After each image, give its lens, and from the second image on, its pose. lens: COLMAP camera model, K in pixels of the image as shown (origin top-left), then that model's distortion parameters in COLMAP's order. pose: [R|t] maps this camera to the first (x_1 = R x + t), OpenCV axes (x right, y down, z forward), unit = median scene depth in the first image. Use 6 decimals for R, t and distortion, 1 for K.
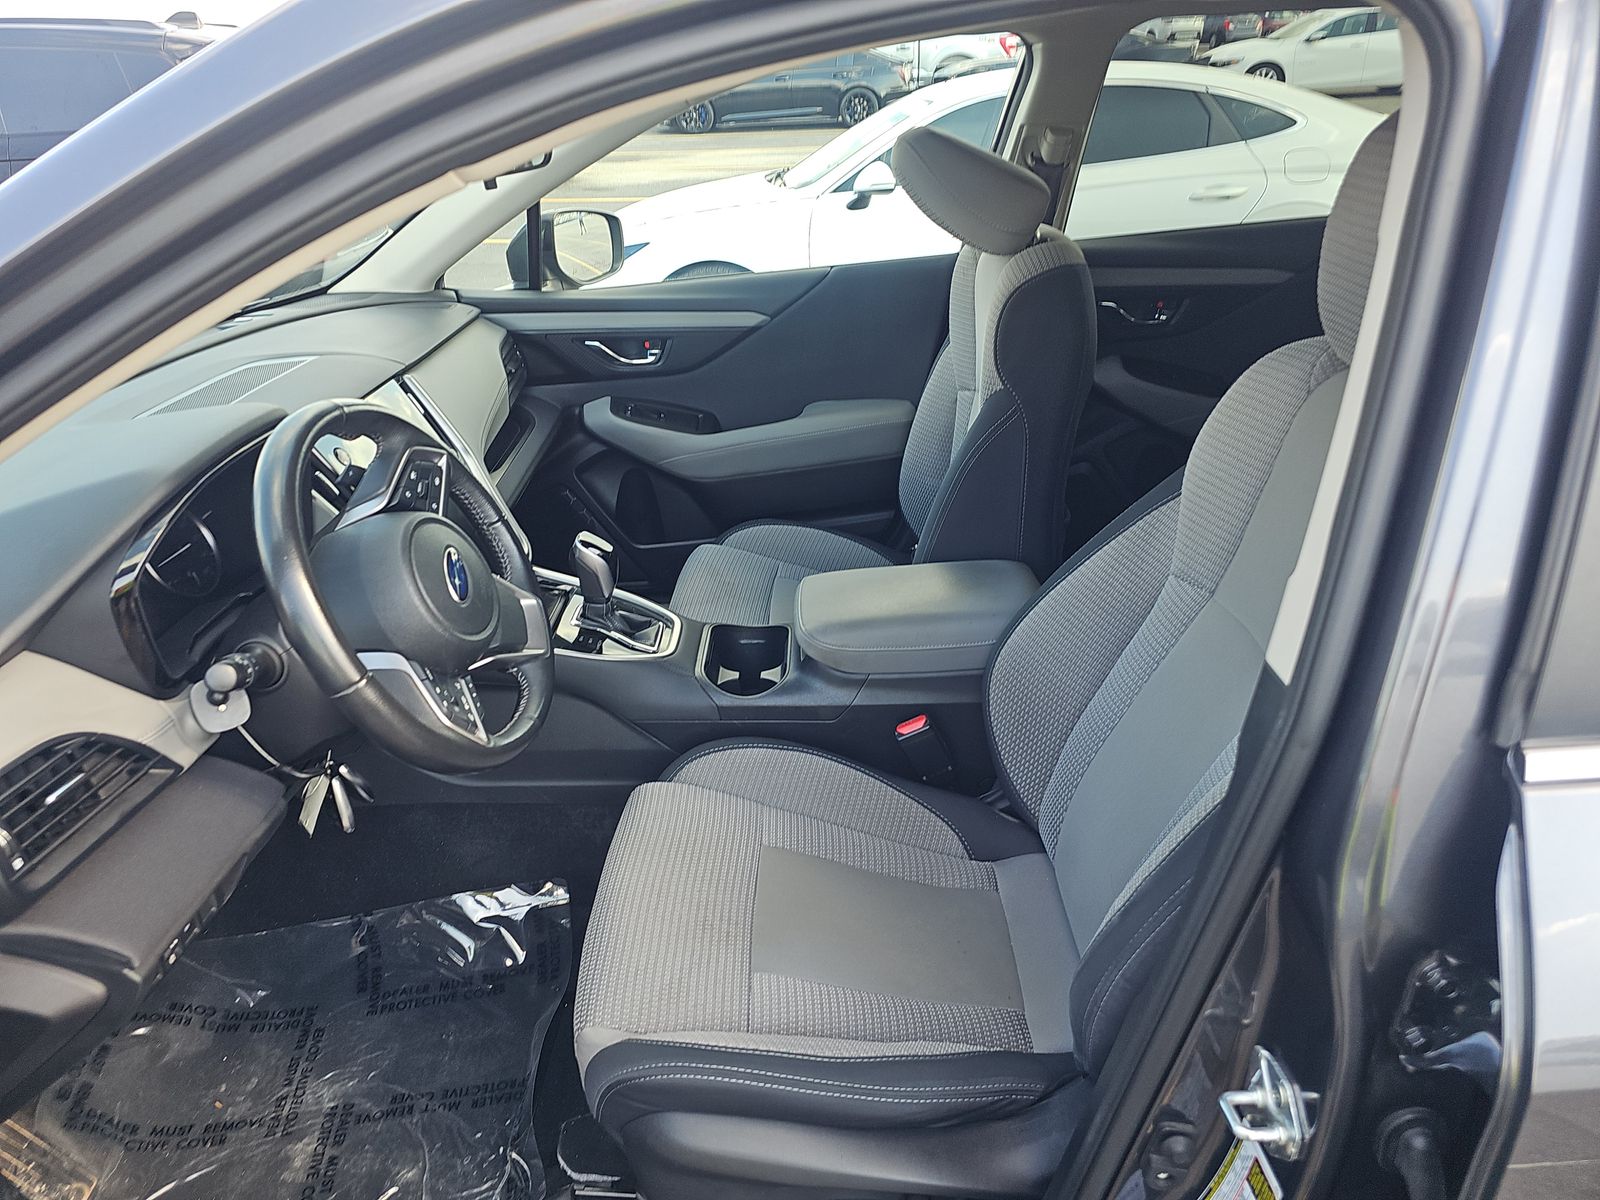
lens RADIAL K [[1060.3, 0, 776.6], [0, 1060.3, 602.4], [0, 0, 1]] dist [0.041769, -0.041670]
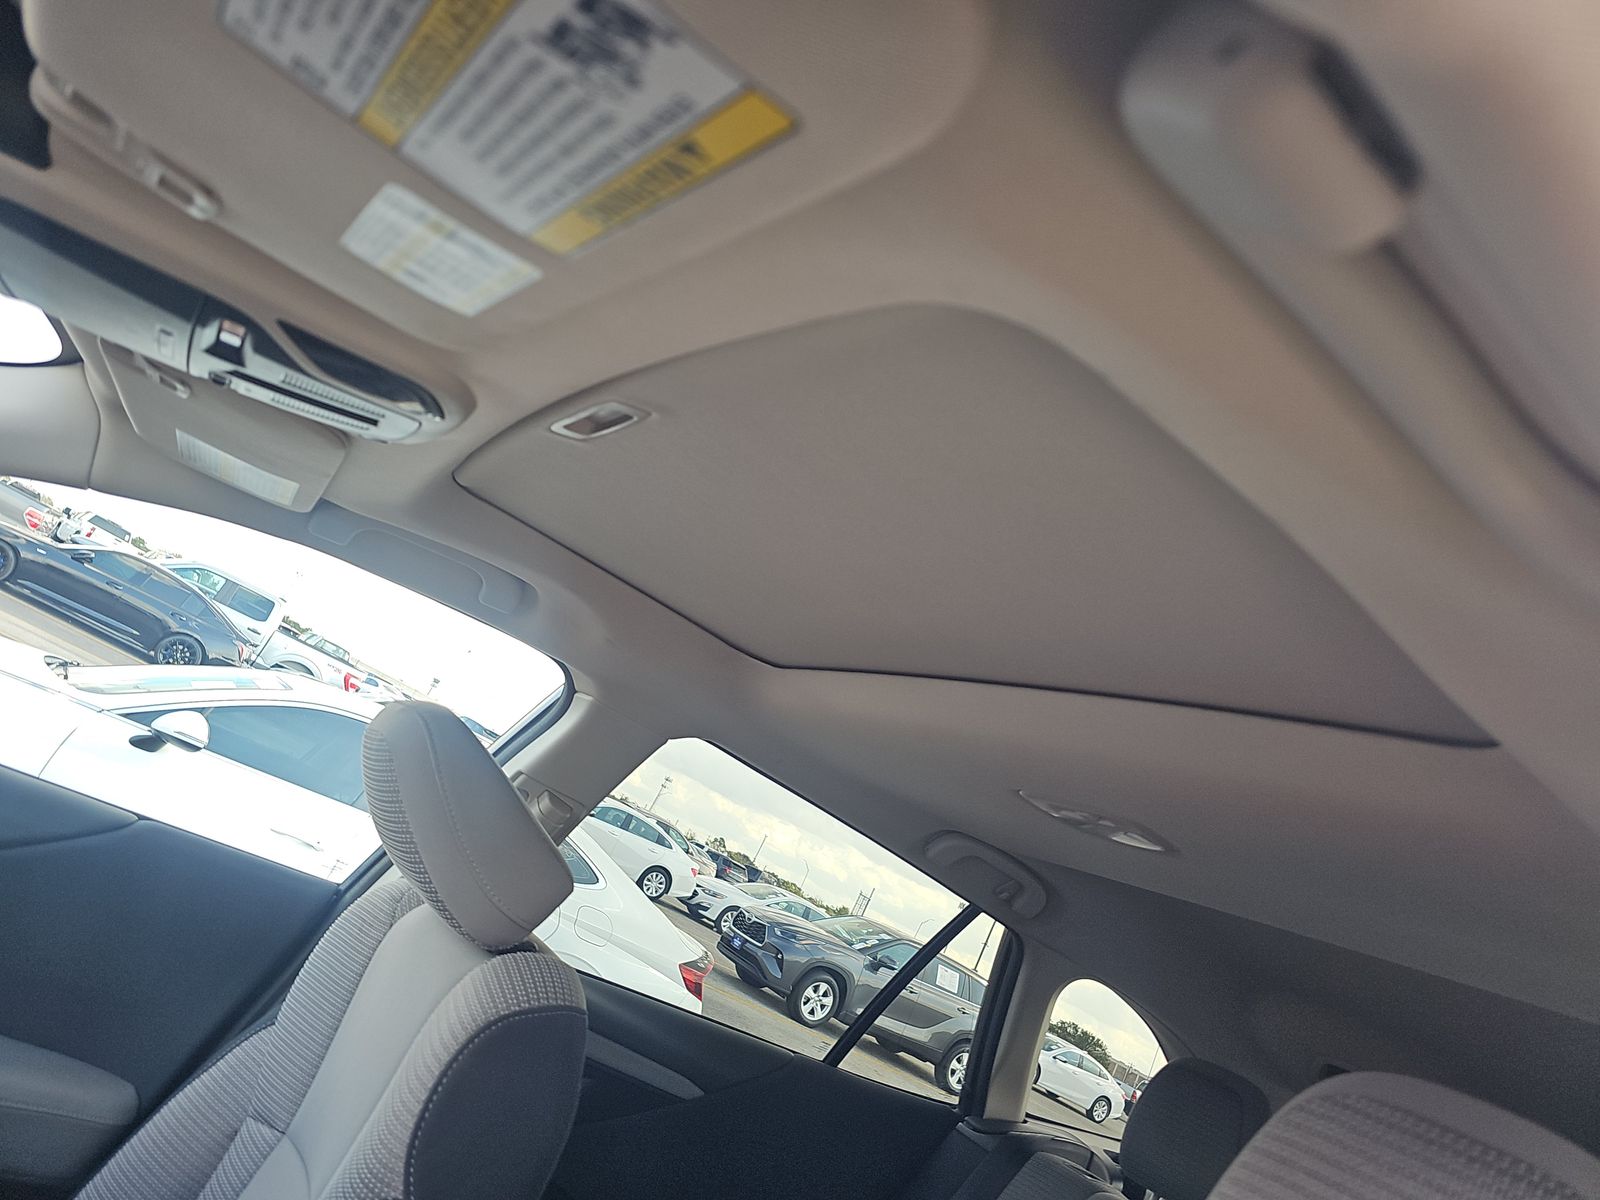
lens RADIAL K [[1060.3, 0, 776.6], [0, 1060.3, 602.4], [0, 0, 1]] dist [0.041769, -0.041670]
pose [[0.702379, 0.548240, 0.453979, -0.014422], [-0.185458, 0.756710, -0.626894, -0.034356], [-0.687218, 0.356123, 0.633172, 0.119303]]
